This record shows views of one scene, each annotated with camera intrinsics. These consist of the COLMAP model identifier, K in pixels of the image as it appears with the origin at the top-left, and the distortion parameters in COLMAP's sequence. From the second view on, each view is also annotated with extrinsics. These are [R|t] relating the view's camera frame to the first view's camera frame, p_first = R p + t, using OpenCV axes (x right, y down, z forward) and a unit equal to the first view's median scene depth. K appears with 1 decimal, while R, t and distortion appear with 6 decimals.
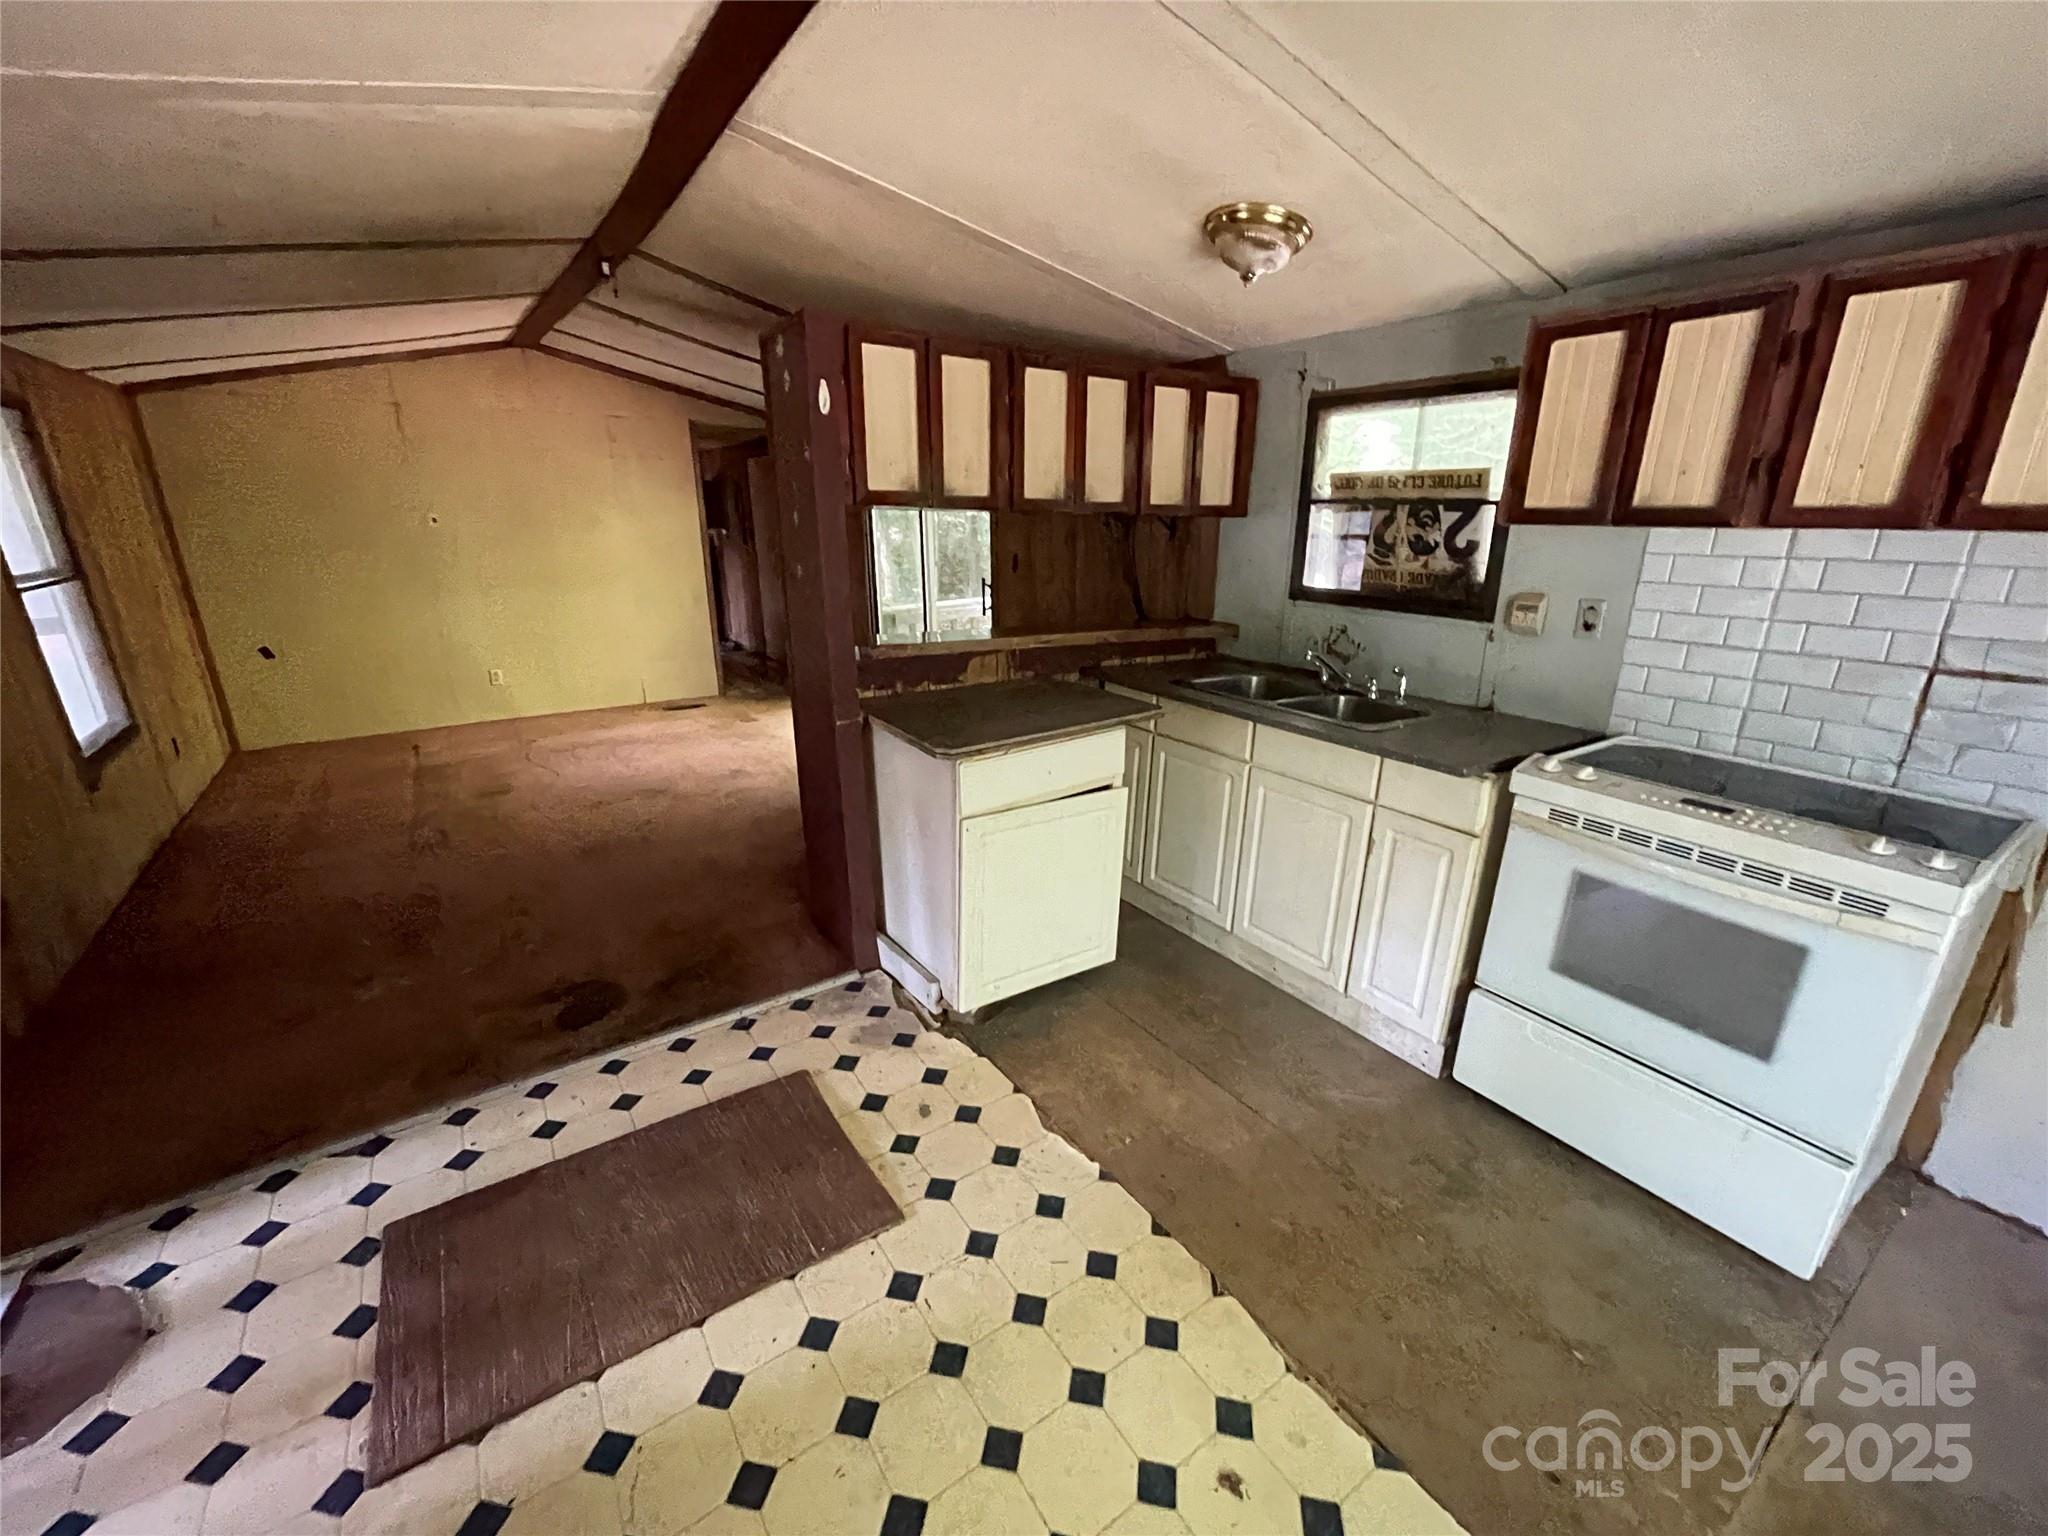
lens RADIAL K [[832.9, 0, 1021.3], [0, 832.9, 764.3], [0, 0, 1]] dist [0.001133, -0.001028]
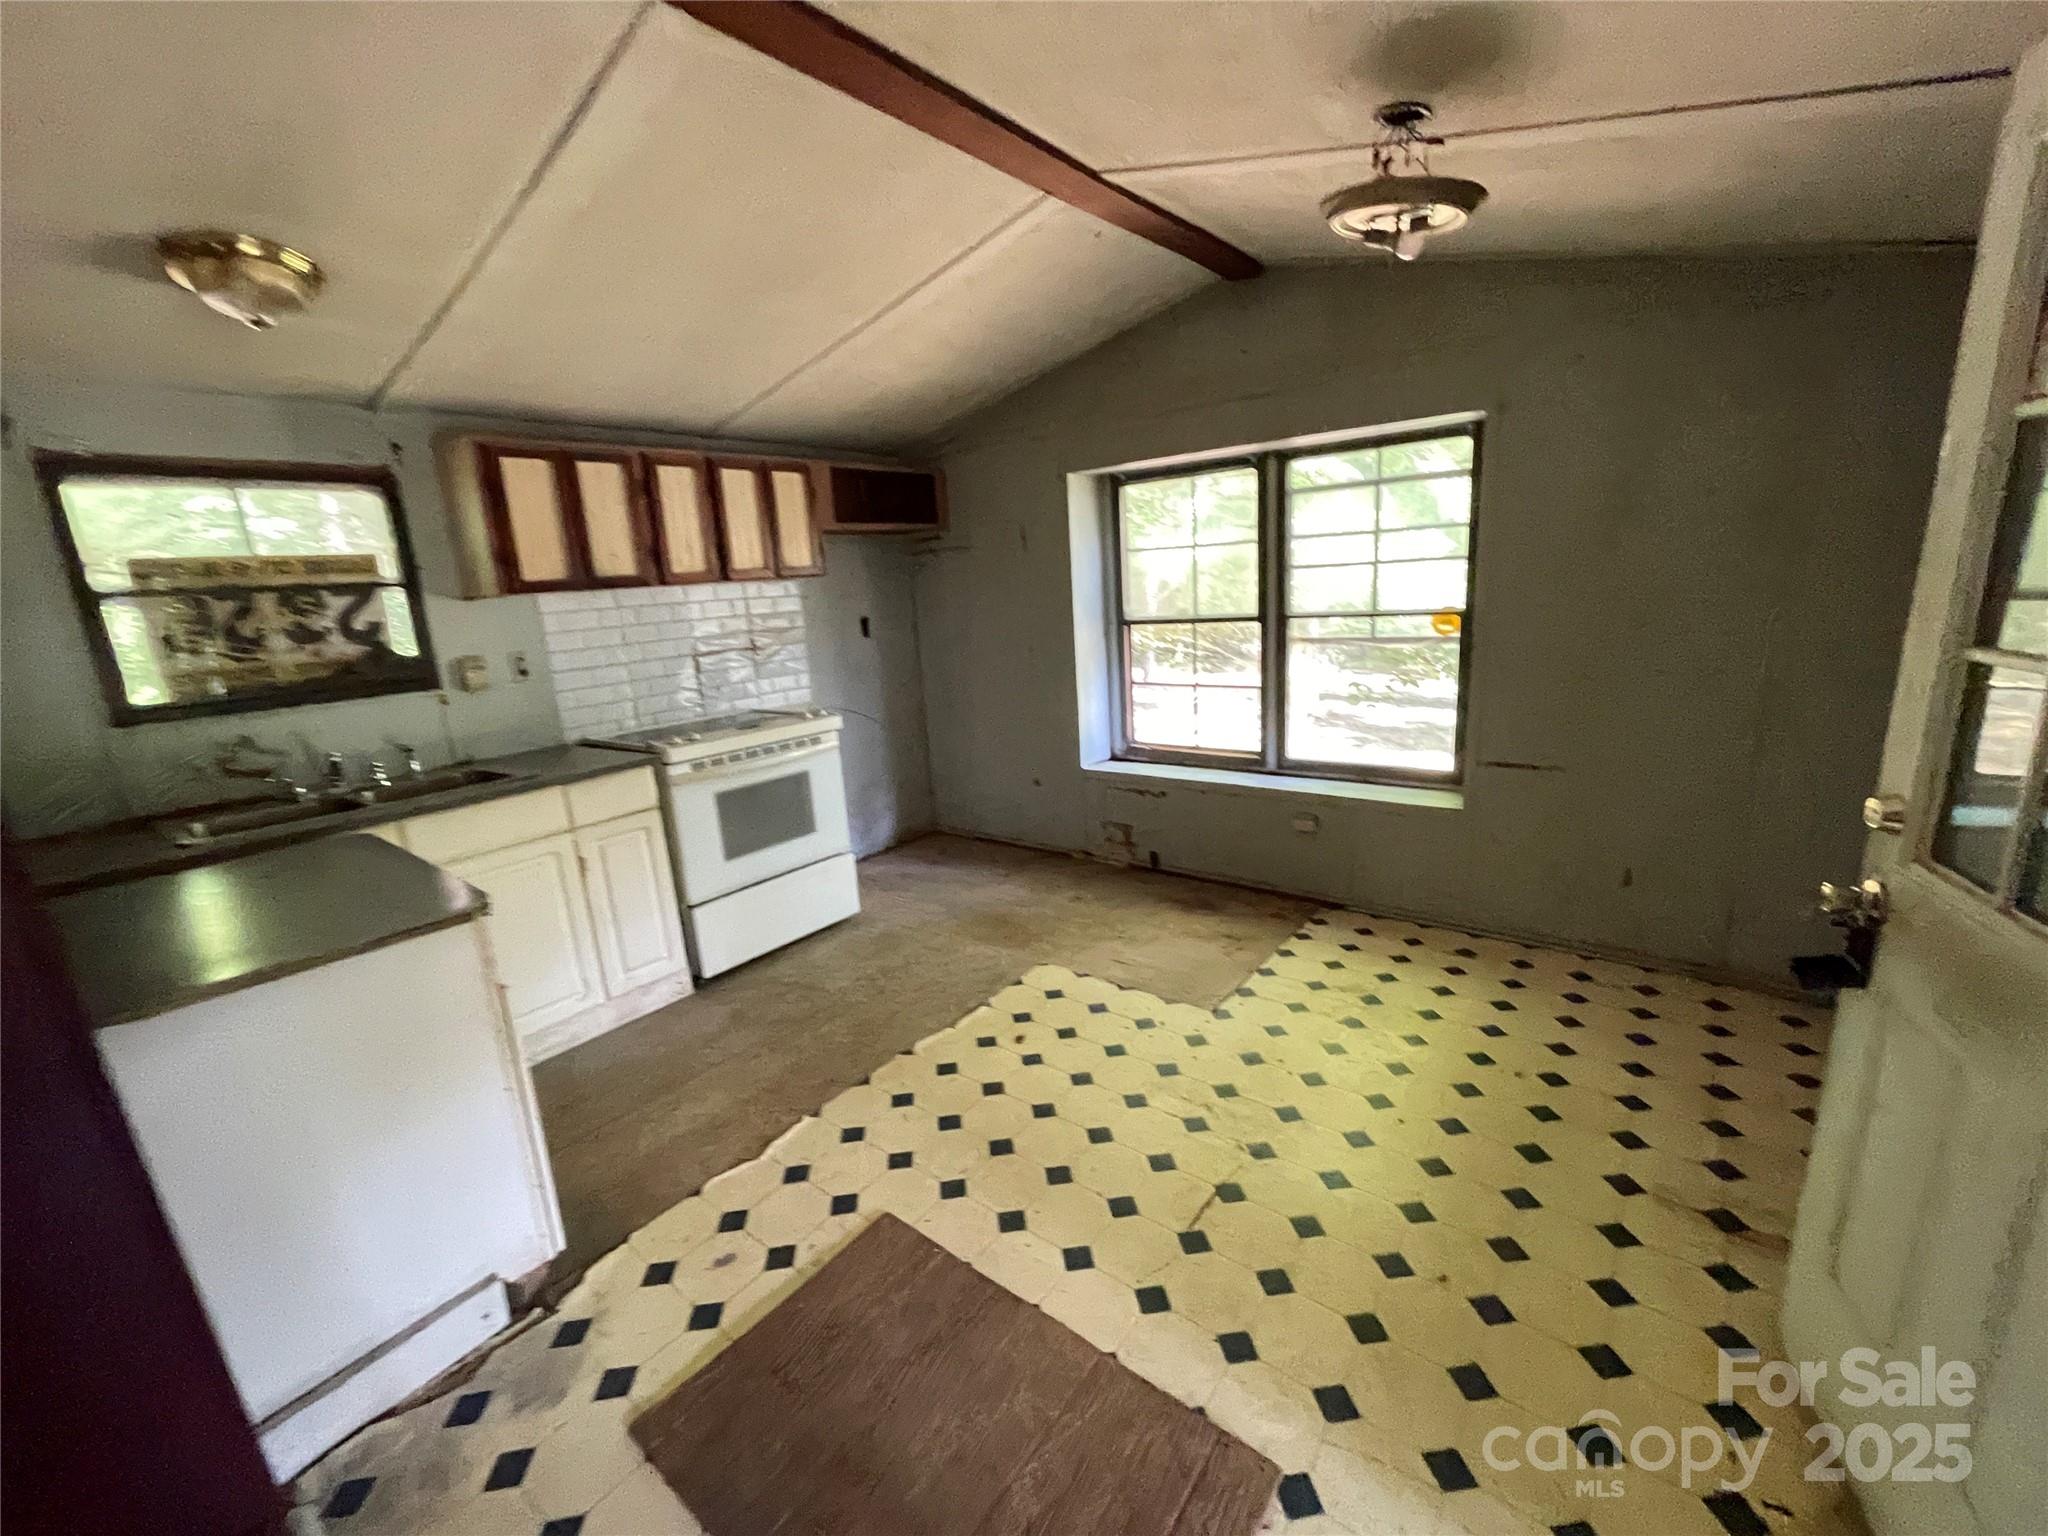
lens RADIAL K [[832.9, 0, 1031.5], [0, 832.9, 756.7], [0, 0, 1]] dist [0.001133, -0.001028]
pose [[-0.308048, -0.190992, 0.932002, -0.747463], [0.340167, 0.892768, 0.295384, -0.151090], [-0.888478, 0.408029, -0.210047, 0.577276]]
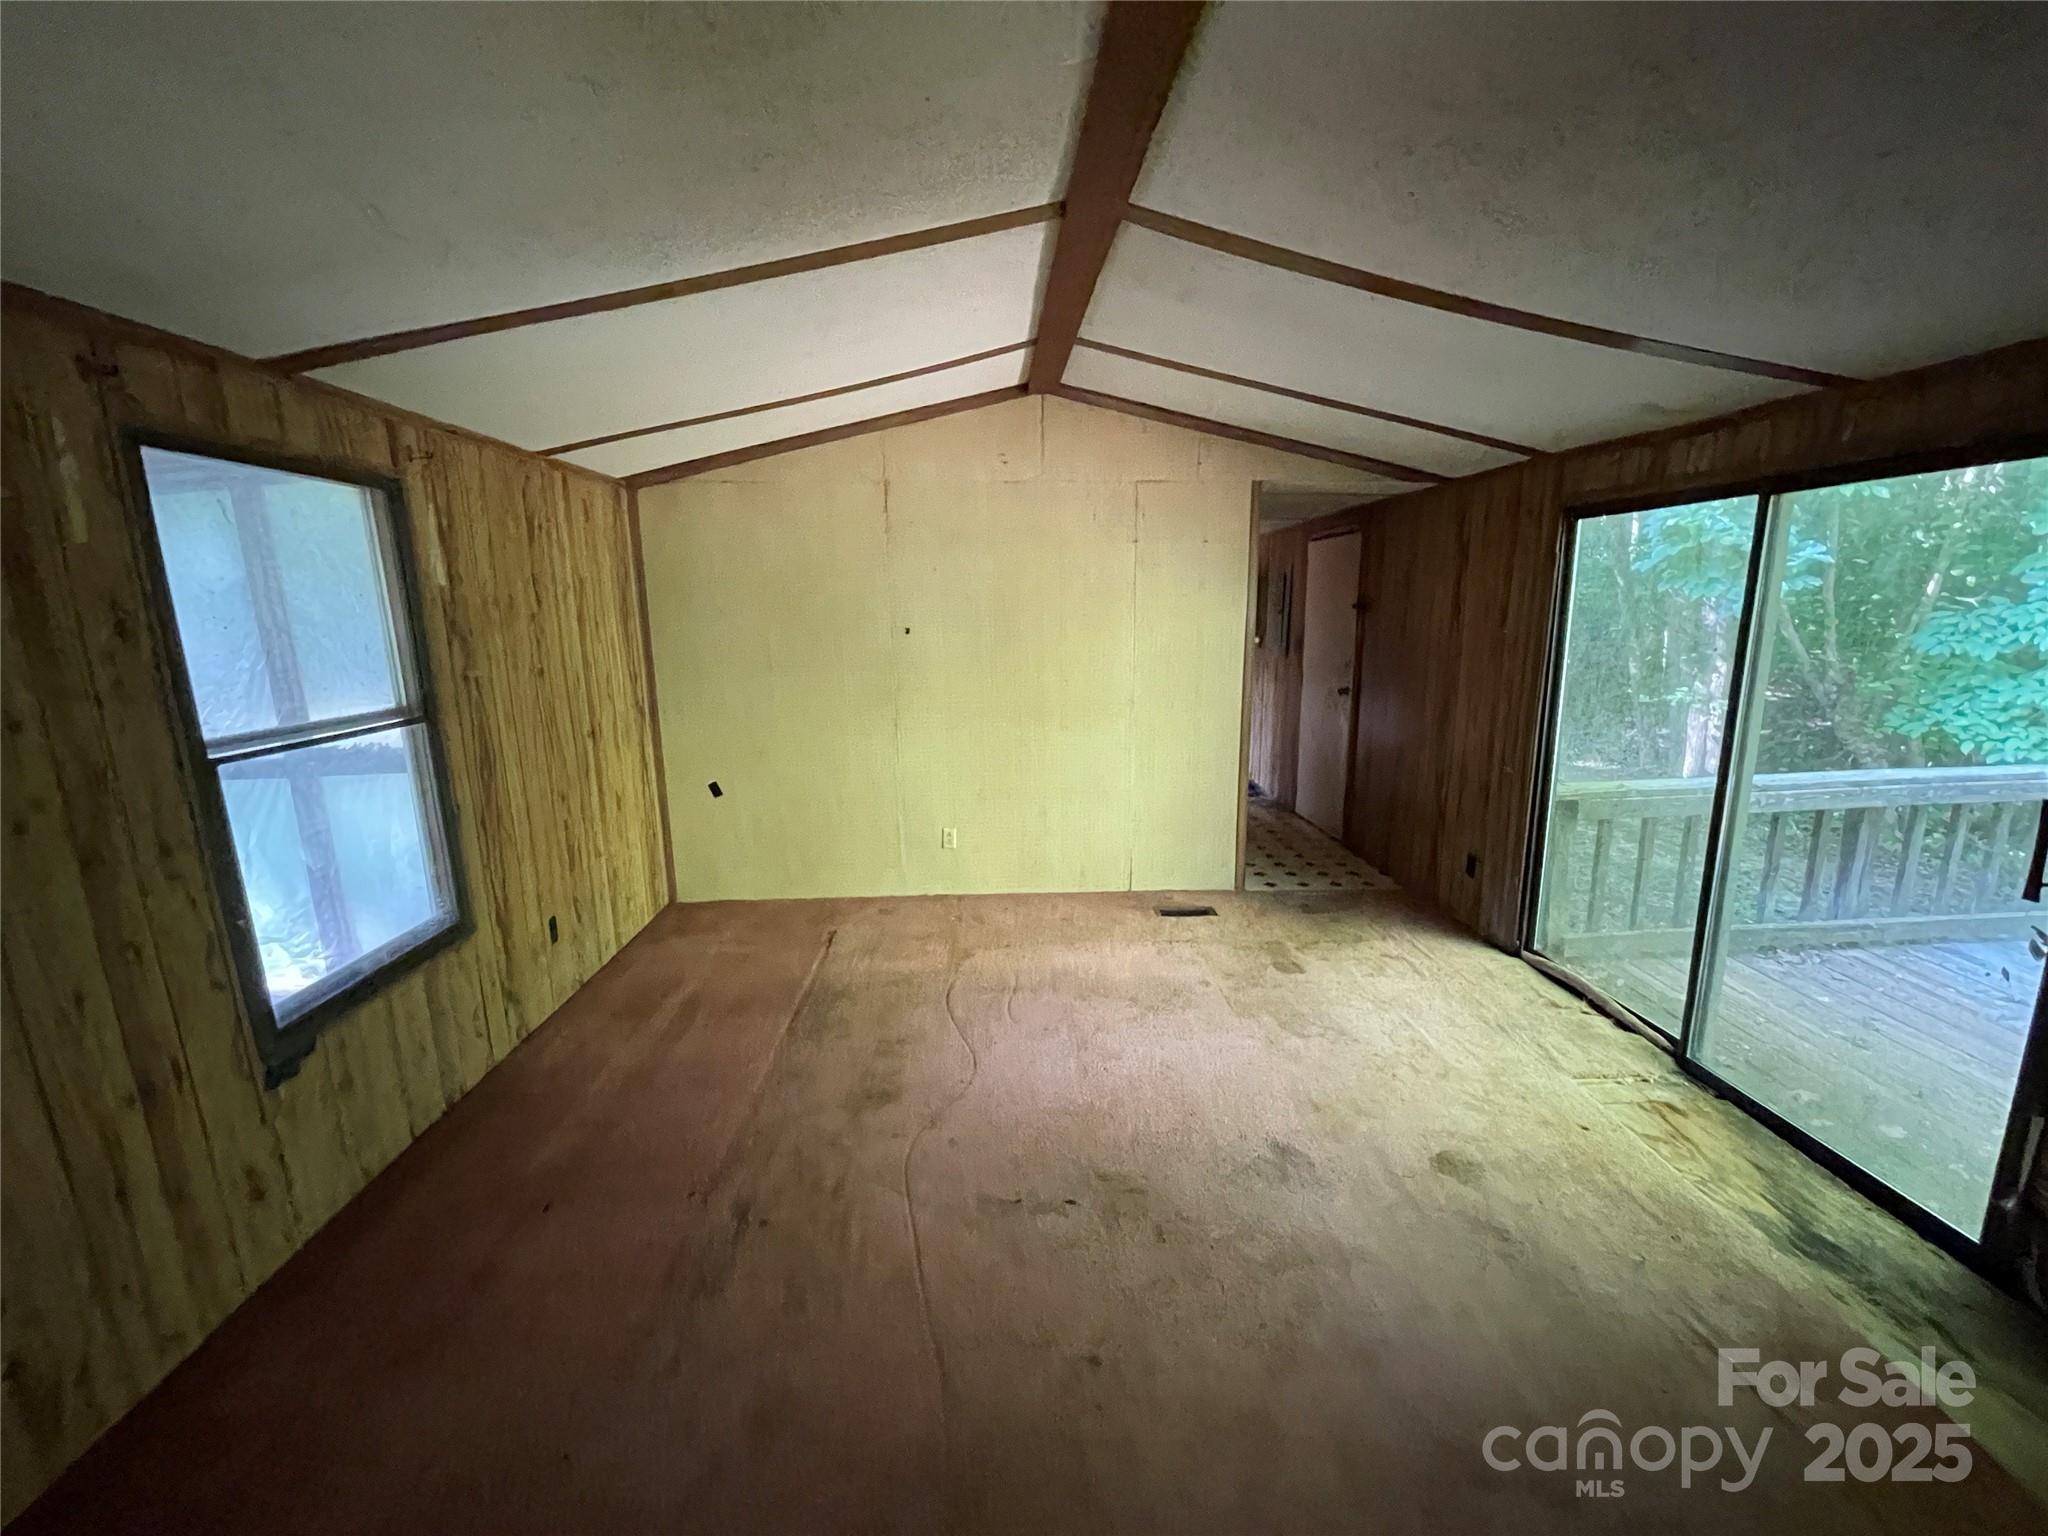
lens RADIAL K [[832.9, 0, 1023.8], [0, 832.9, 759.1], [0, 0, 1]] dist [0.001133, -0.001028]
pose [[0.846384, 0.088095, -0.525237, -0.443823], [-0.148395, 0.986176, -0.073723, -0.292508], [0.511482, 0.140341, 0.847756, 0.909915]]
